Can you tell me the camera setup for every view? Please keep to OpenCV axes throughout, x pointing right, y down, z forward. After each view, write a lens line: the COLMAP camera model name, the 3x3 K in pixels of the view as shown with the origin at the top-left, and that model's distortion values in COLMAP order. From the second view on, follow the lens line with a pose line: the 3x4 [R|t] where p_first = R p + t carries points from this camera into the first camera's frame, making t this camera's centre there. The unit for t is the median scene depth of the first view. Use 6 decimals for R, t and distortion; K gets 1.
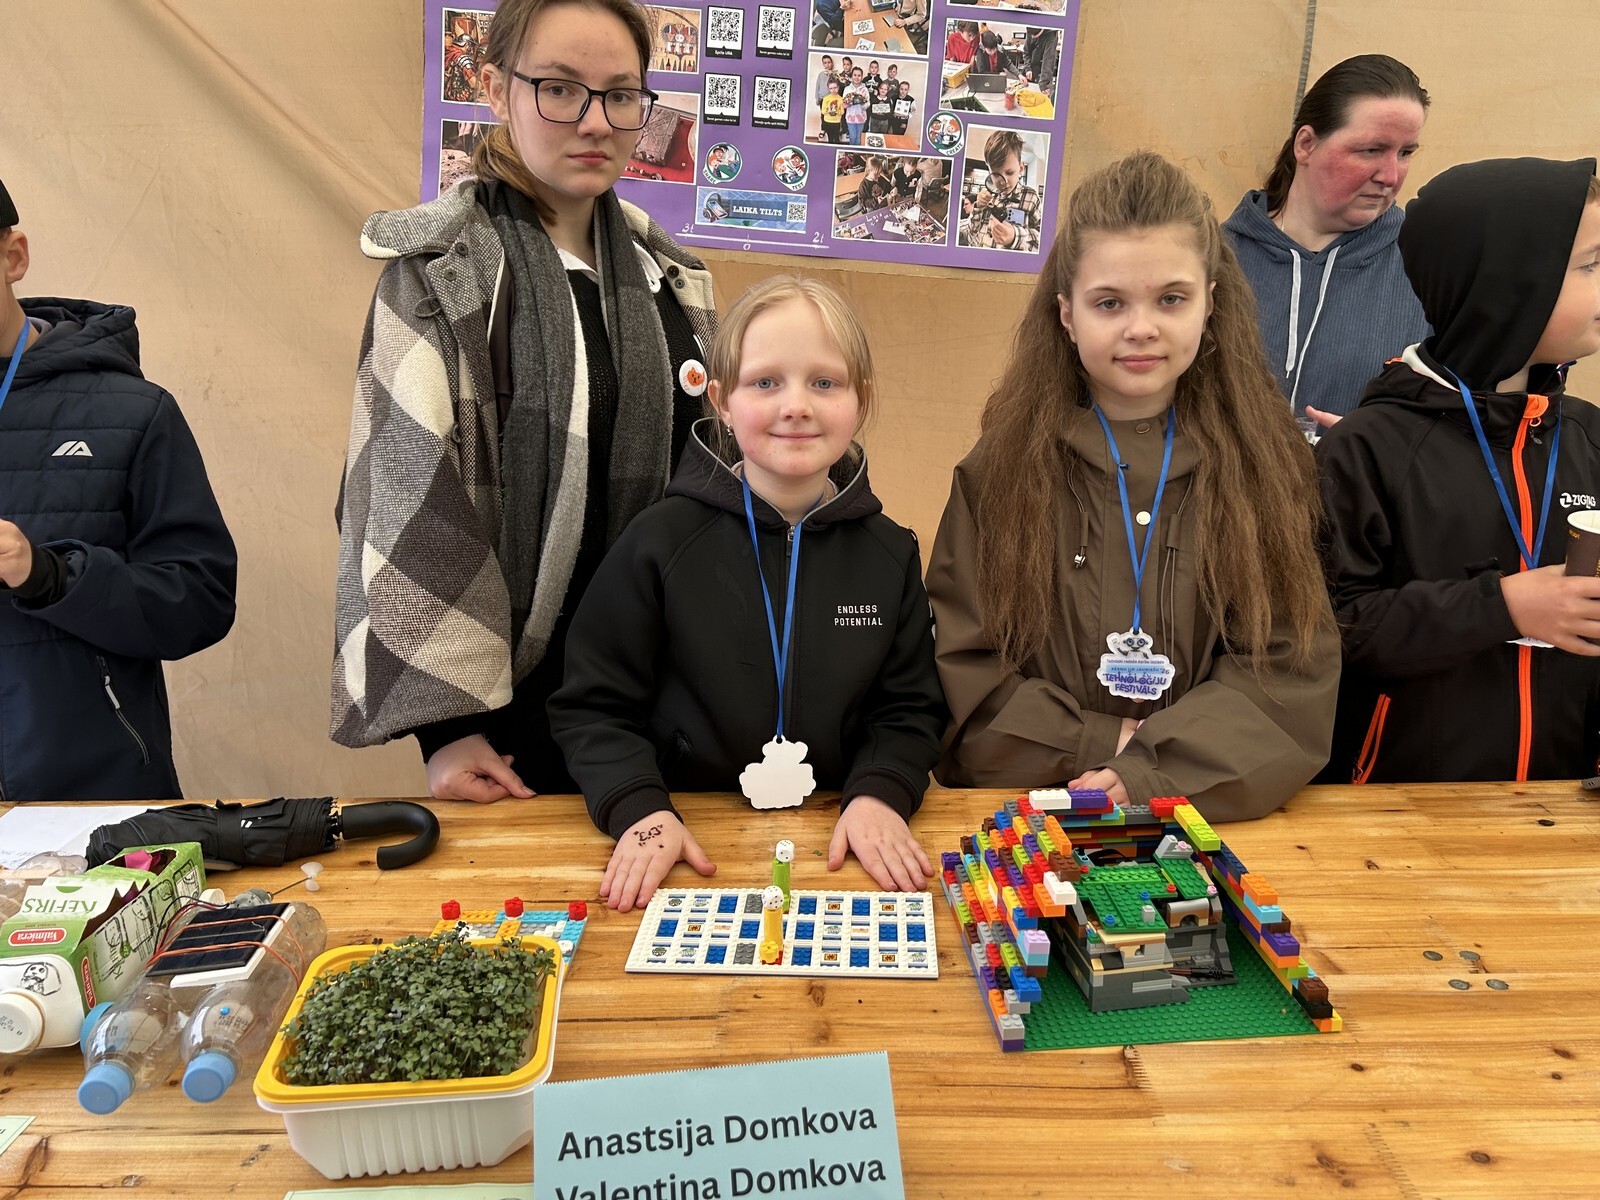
lens RADIAL K [[1208.0, 0, 806.8], [0, 1208.0, 593.1], [0, 0, 1]] dist [0.045421, -0.008956]
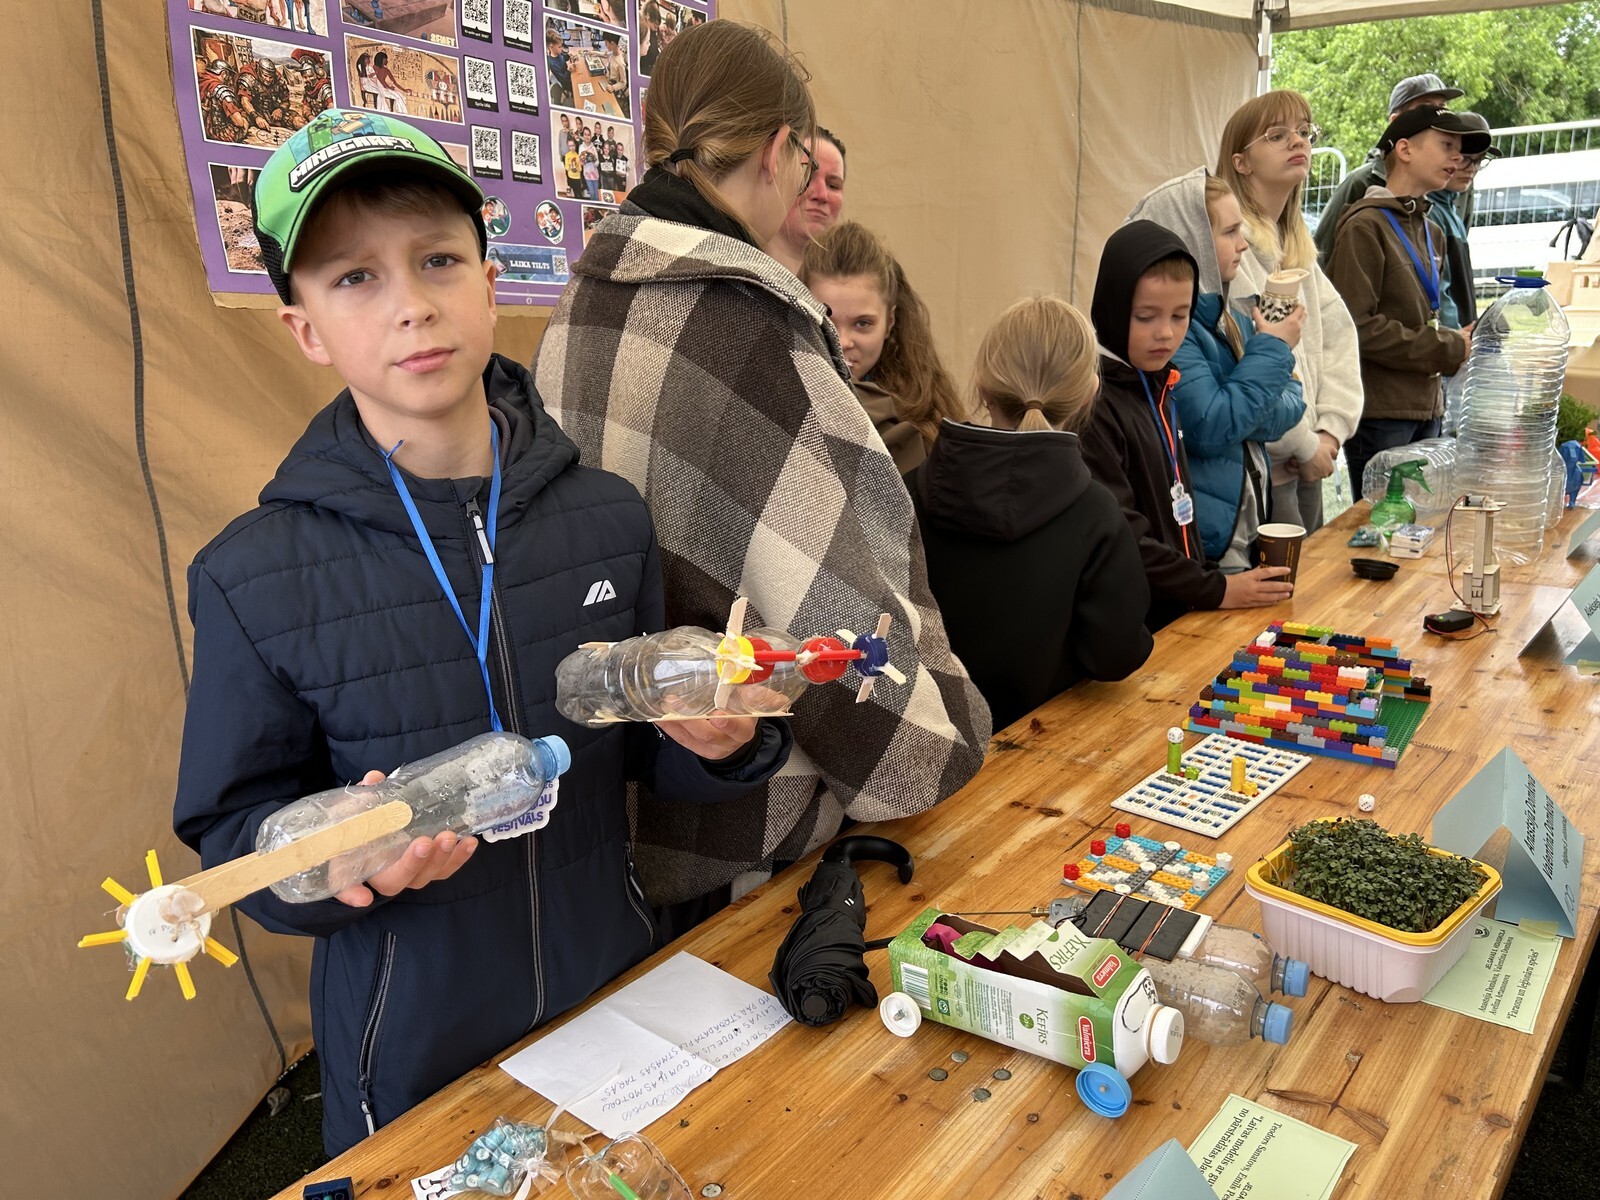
lens RADIAL K [[1208.0, 0, 844.2], [0, 1208.0, 605.3], [0, 0, 1]] dist [0.045421, -0.008956]
pose [[0.632865, -0.233414, 0.738241, -0.690836], [0.220022, 0.968385, 0.117564, -0.105423], [-0.742342, 0.088027, 0.664213, 0.169501]]
